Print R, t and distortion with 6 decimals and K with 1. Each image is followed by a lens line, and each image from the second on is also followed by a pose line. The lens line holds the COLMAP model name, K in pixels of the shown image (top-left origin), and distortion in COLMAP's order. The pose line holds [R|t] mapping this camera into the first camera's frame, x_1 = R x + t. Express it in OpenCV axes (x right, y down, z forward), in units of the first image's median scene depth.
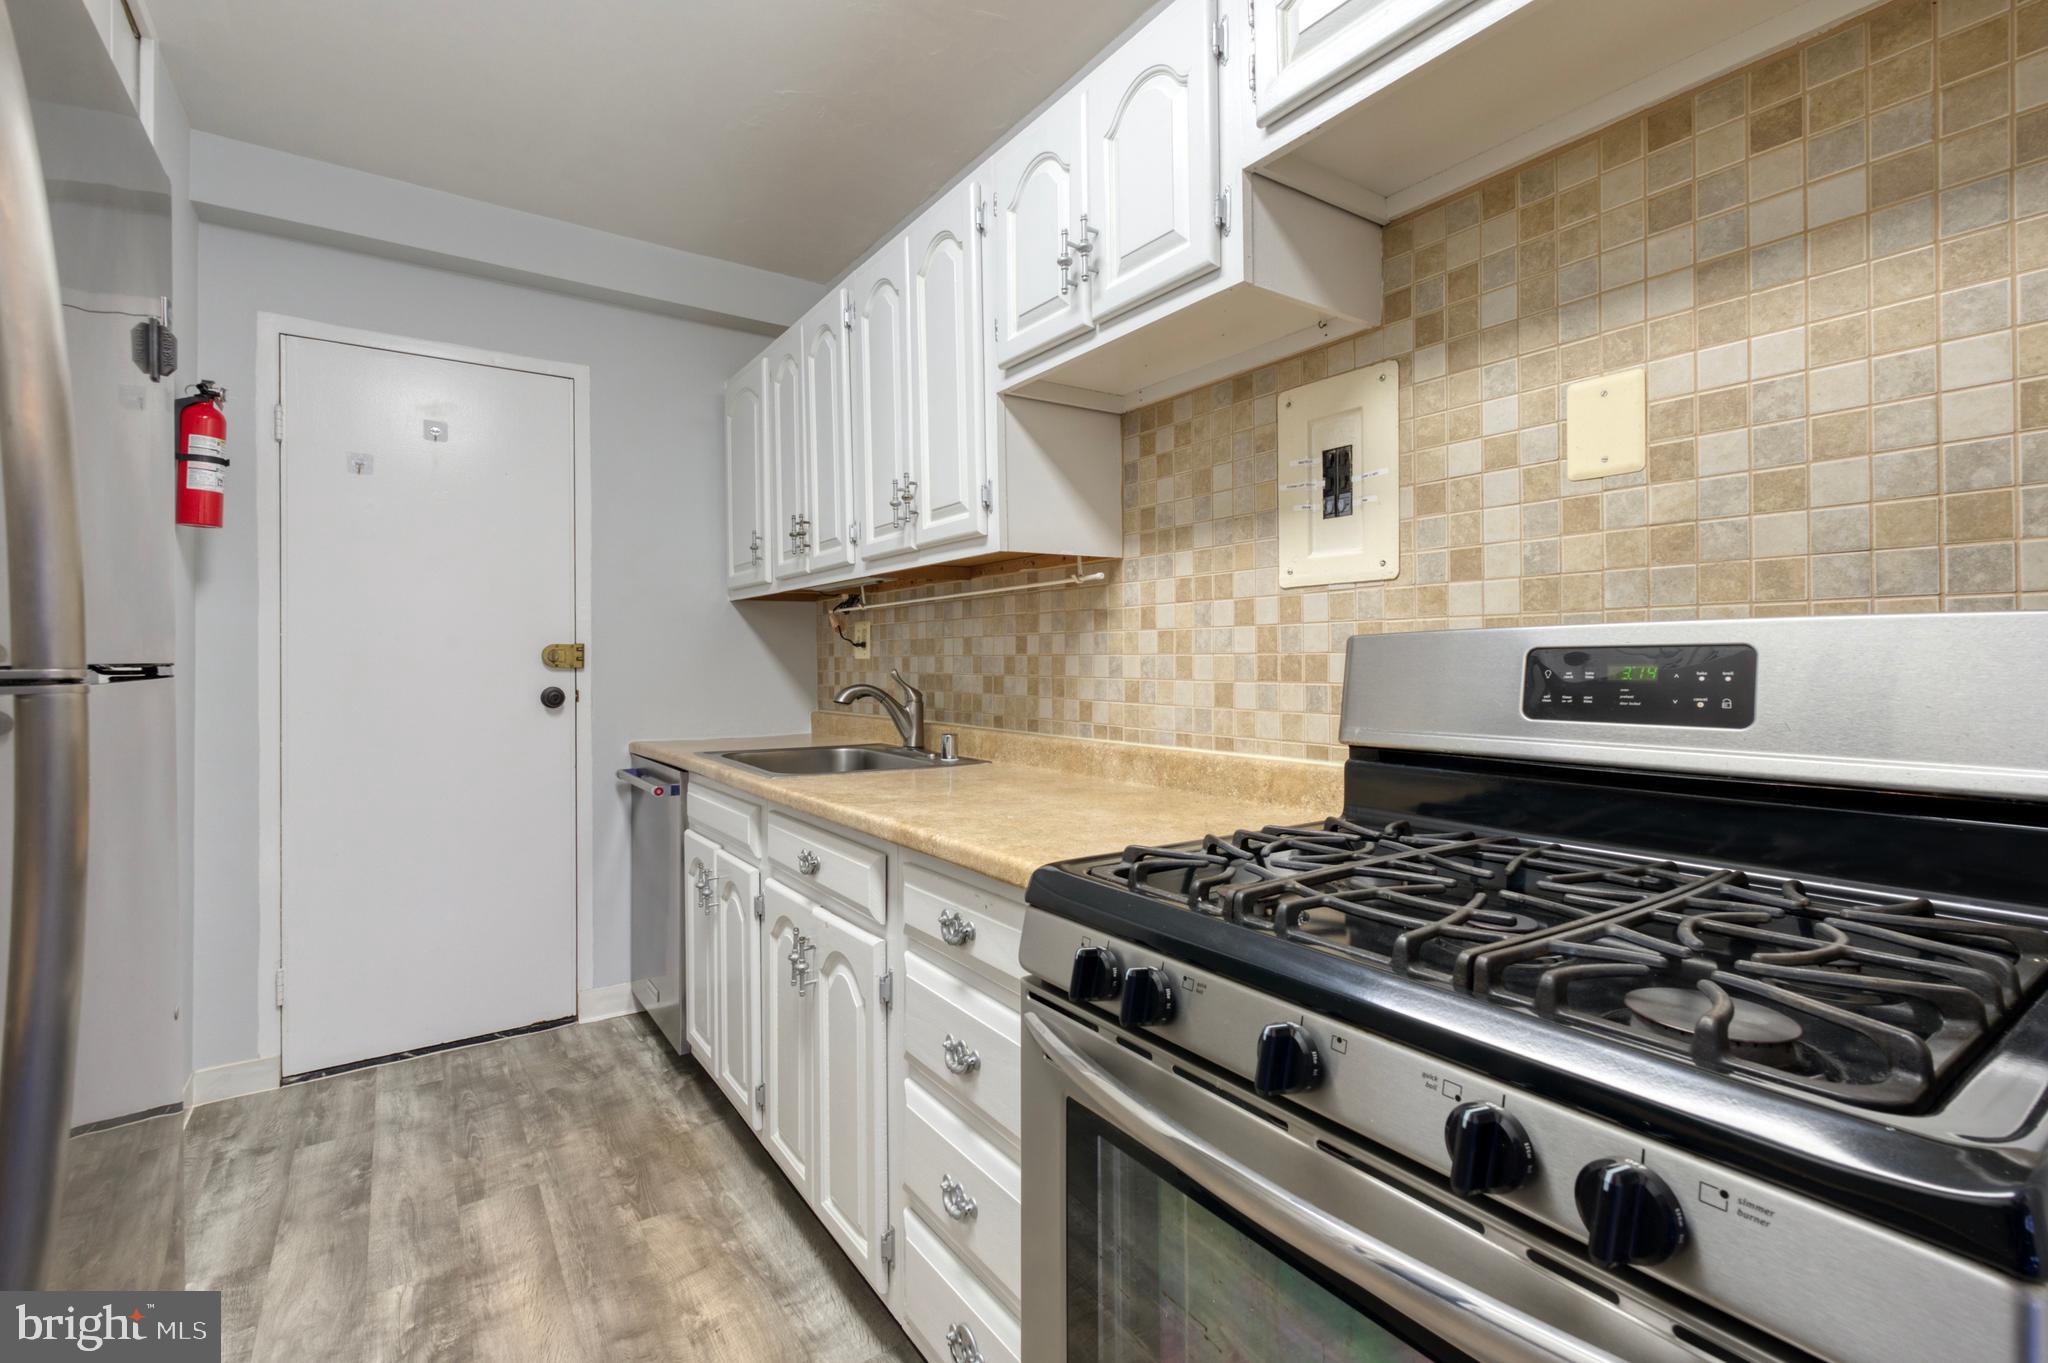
lens RADIAL K [[898.5, 0, 1033.0], [0, 898.5, 655.9], [0, 0, 1]] dist [0.009059, 0.000447]
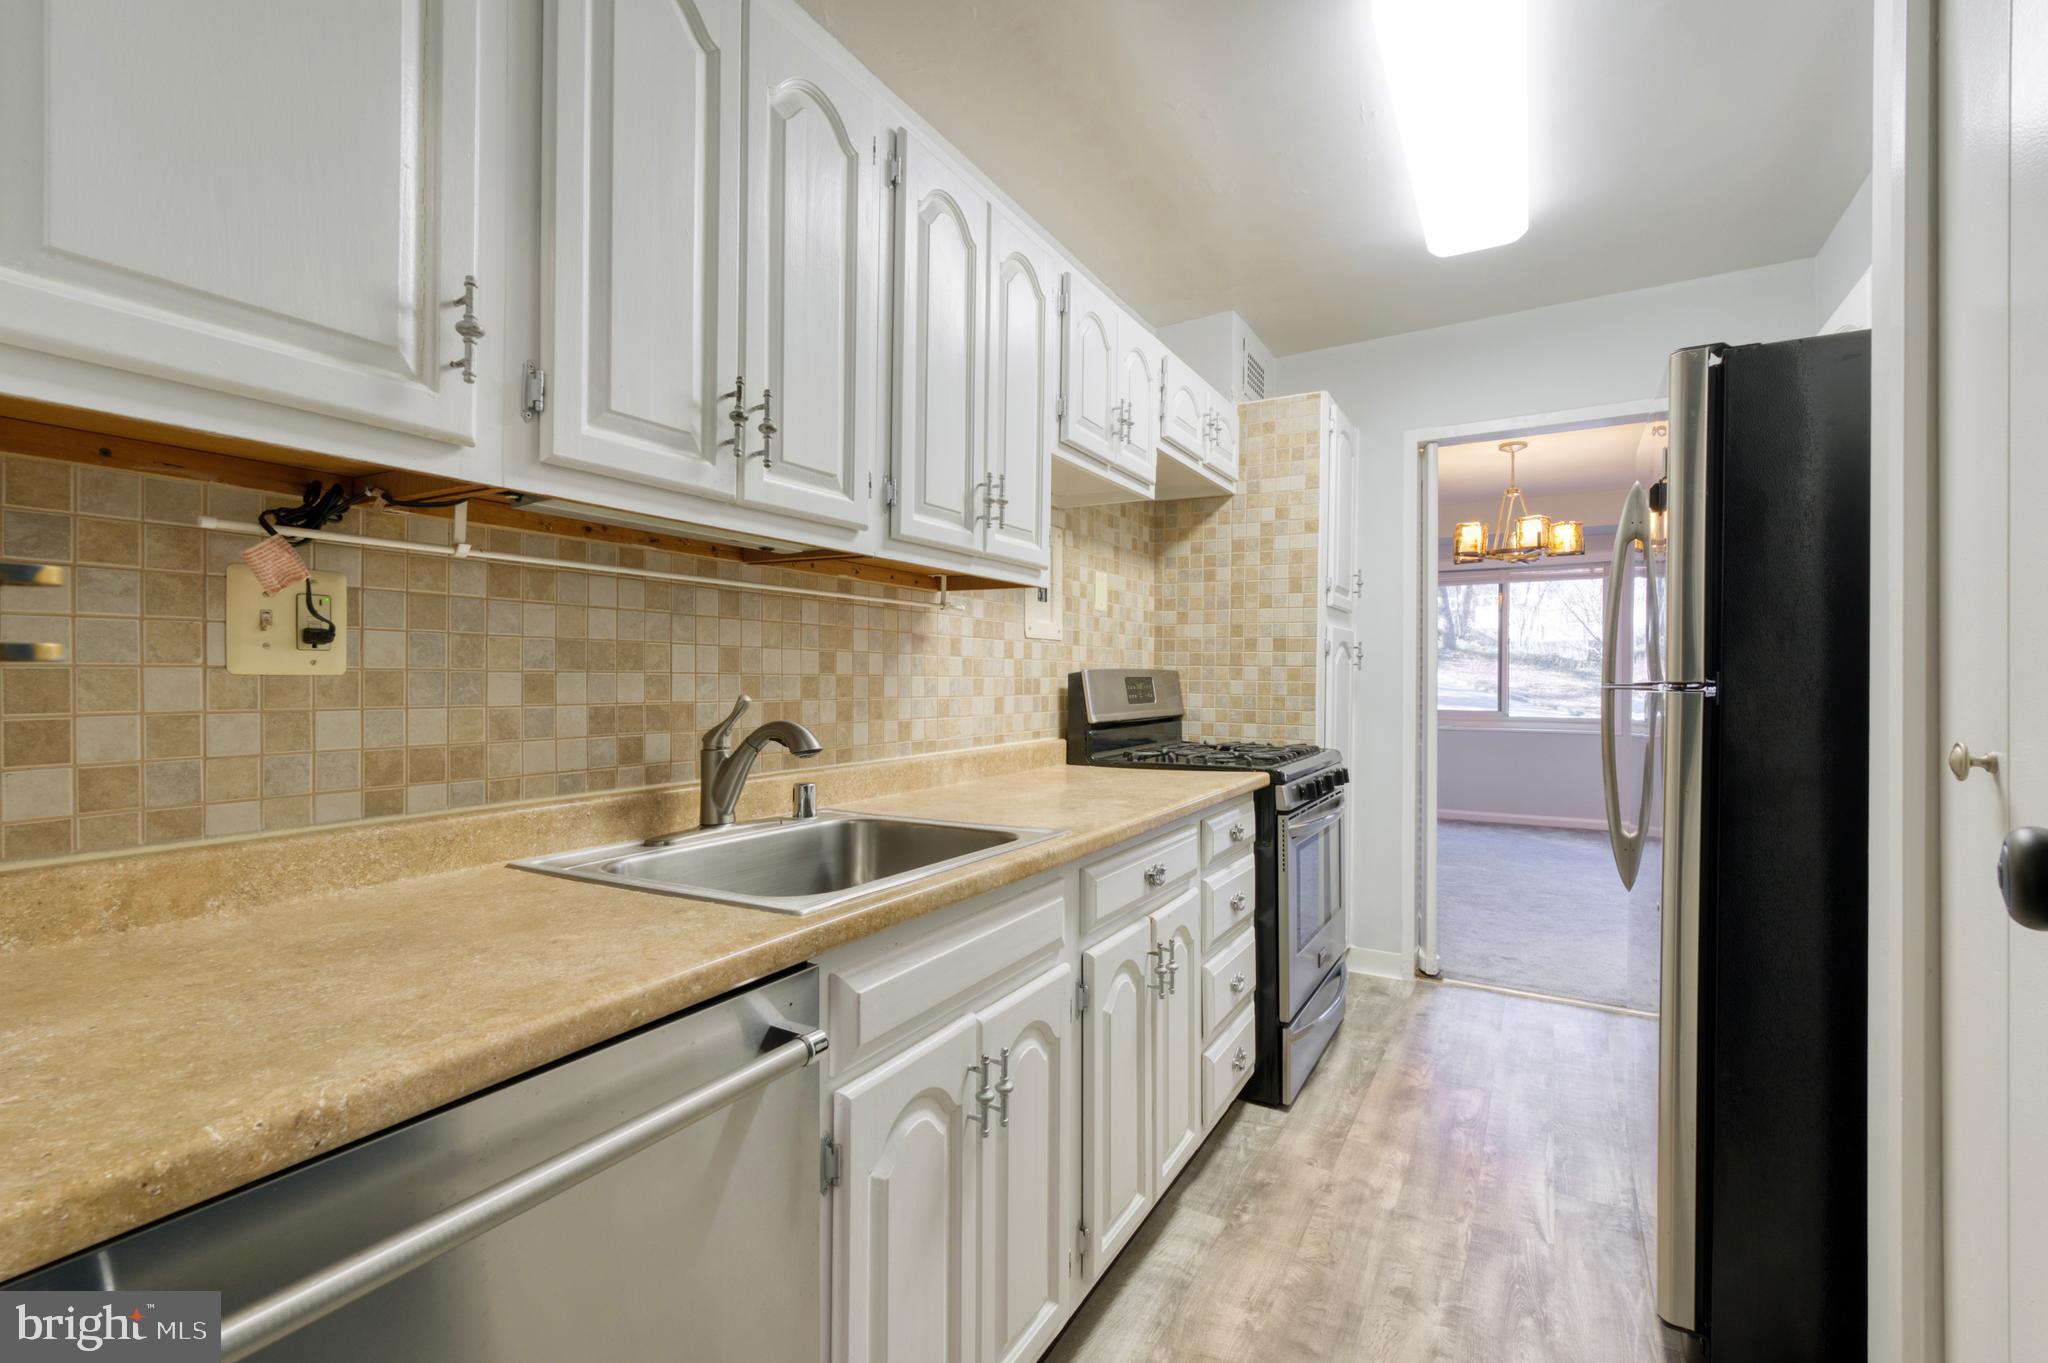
lens RADIAL K [[898.5, 0, 1030.4], [0, 898.5, 684.7], [0, 0, 1]] dist [0.009059, 0.000447]
pose [[-0.416797, 0.000140, 0.909000, -1.009120], [-0.002745, 0.999995, -0.001413, 0.010685], [-0.908995, -0.003084, -0.416795, 1.393329]]
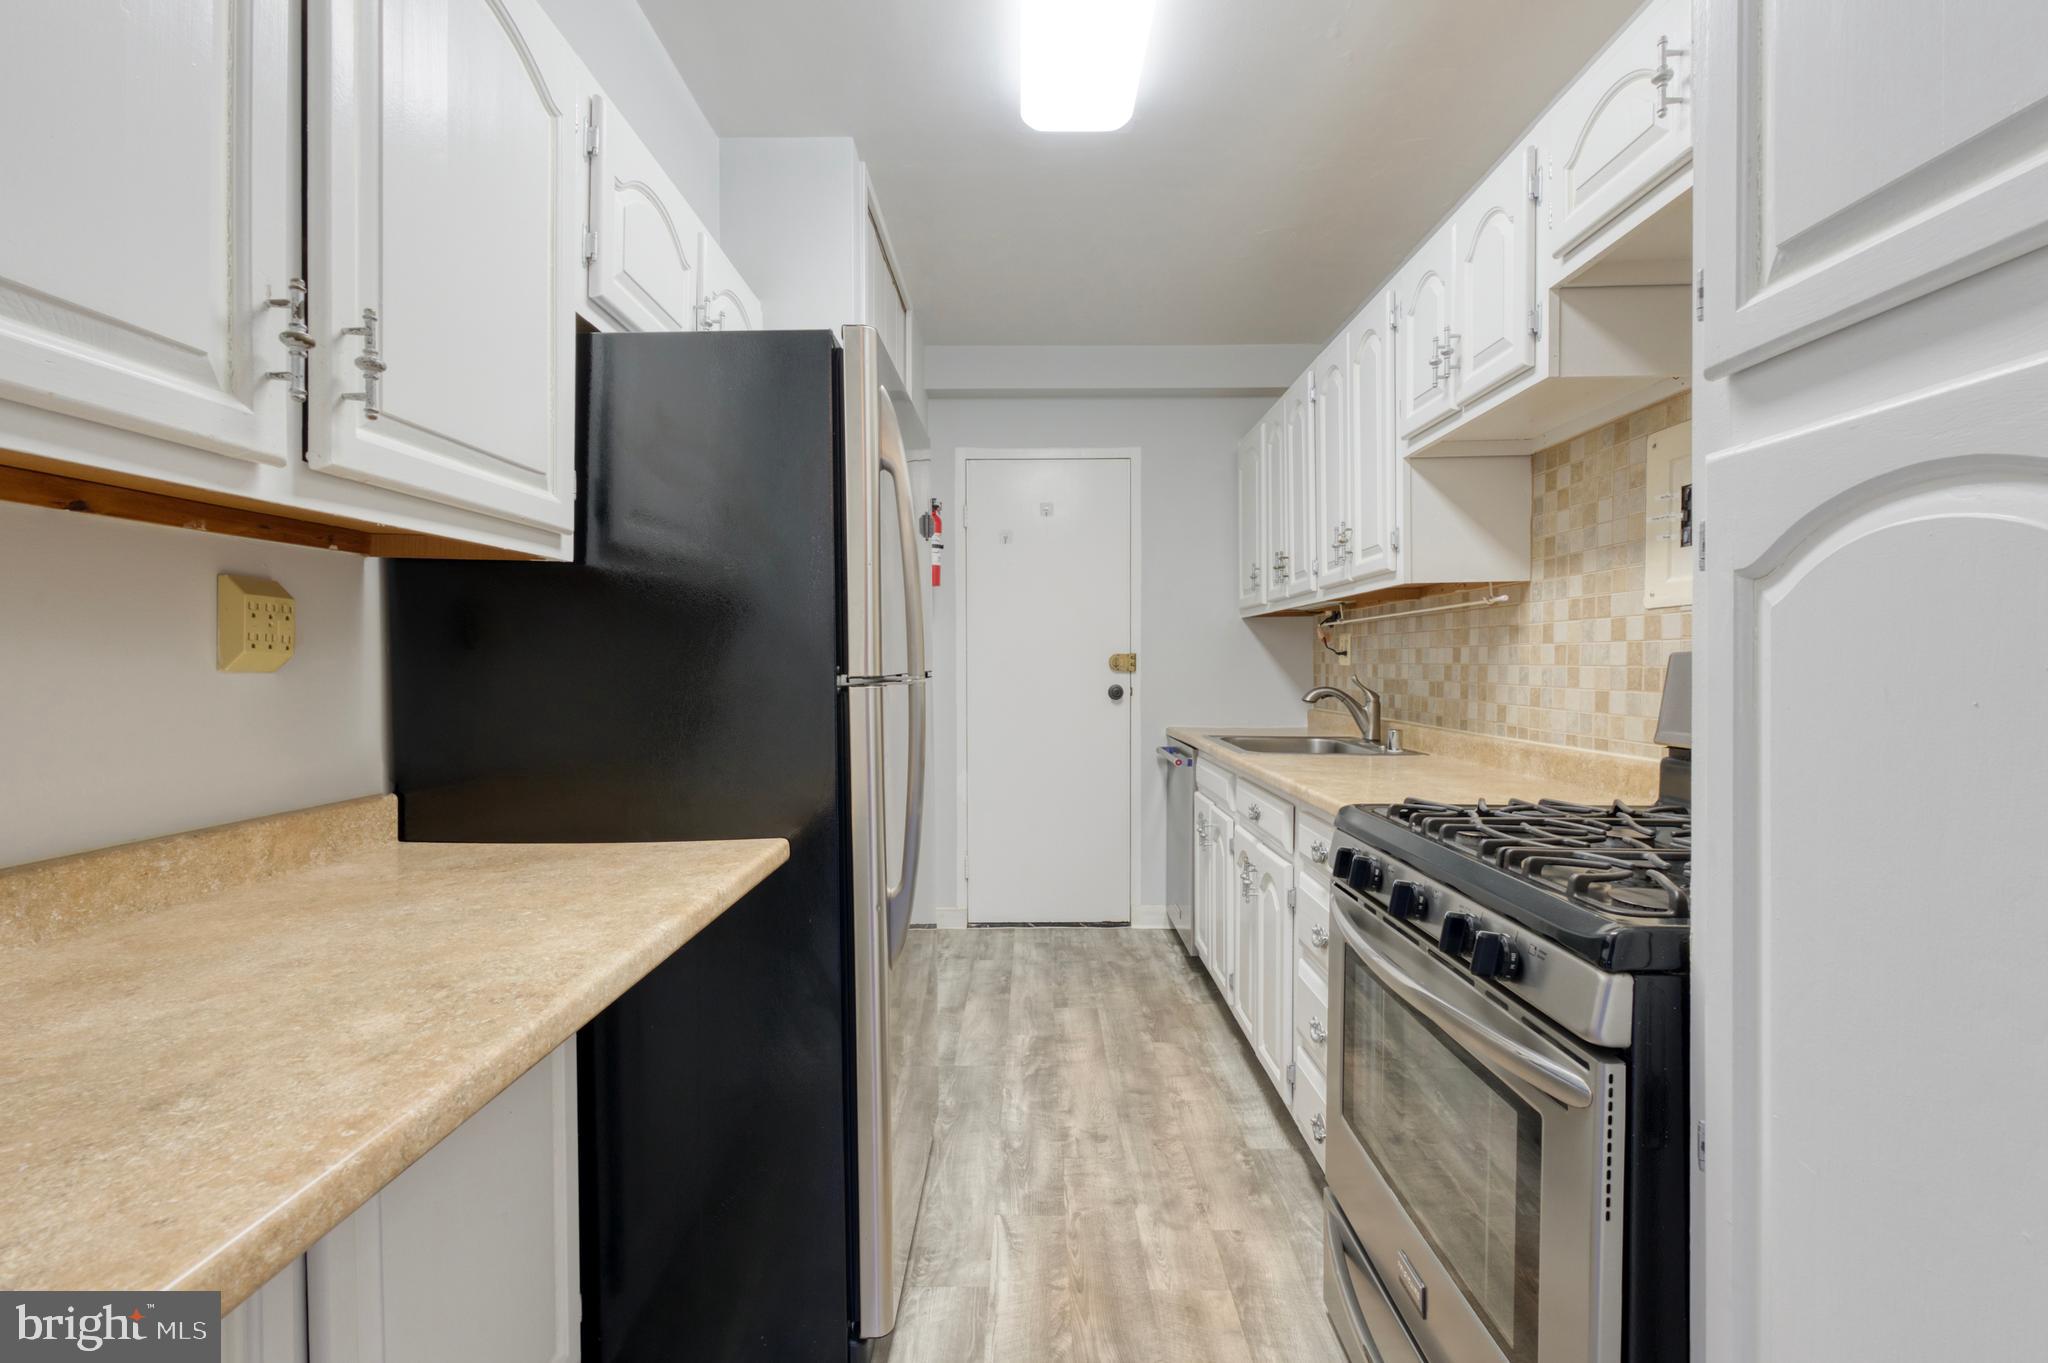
lens RADIAL K [[898.5, 0, 1033.9], [0, 898.5, 680.6], [0, 0, 1]] dist [0.009059, 0.000447]
pose [[0.816742, 0.014397, -0.576824, 0.252648], [0.000488, 0.999671, 0.025642, -0.011737], [0.577003, -0.021225, 0.816466, -0.315864]]
